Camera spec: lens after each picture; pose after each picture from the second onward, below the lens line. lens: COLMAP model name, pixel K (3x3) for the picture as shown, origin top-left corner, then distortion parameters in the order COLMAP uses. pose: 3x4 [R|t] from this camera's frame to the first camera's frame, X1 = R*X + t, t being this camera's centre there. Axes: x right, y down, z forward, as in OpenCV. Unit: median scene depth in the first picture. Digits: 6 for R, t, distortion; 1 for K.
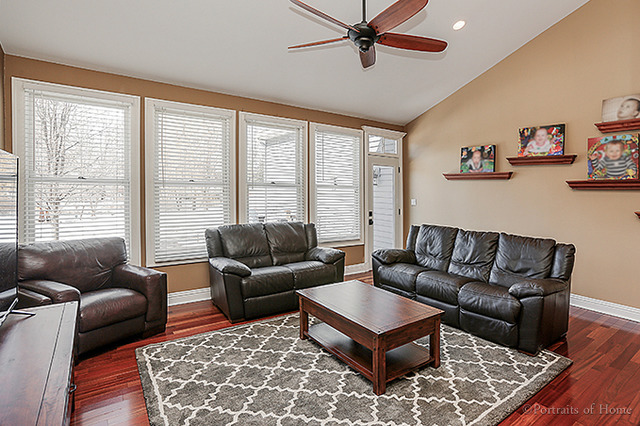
lens RADIAL K [[323.8, 0, 319.9], [0, 323.8, 193.1], [0, 0, 1]] dist [0.000190, -0.000056]
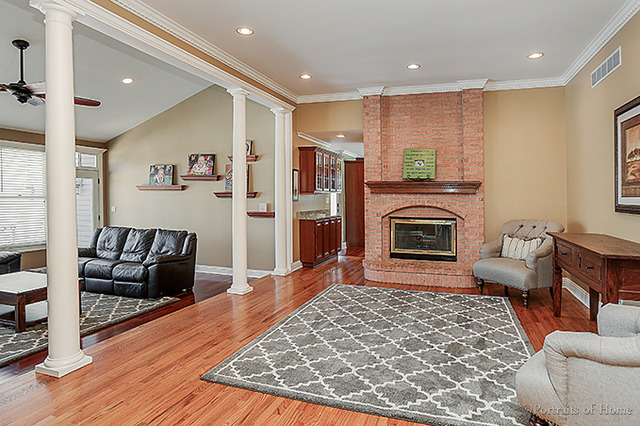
lens RADIAL K [[366.2, 0, 322.1], [0, 366.2, 194.3], [0, 0, 1]] dist [0.005339, 0.001675]
pose [[0.815947, -0.008506, 0.578065, 0.172059], [0.009938, 0.999950, 0.000687, -0.022712], [-0.578042, 0.005184, 0.815991, -0.656466]]
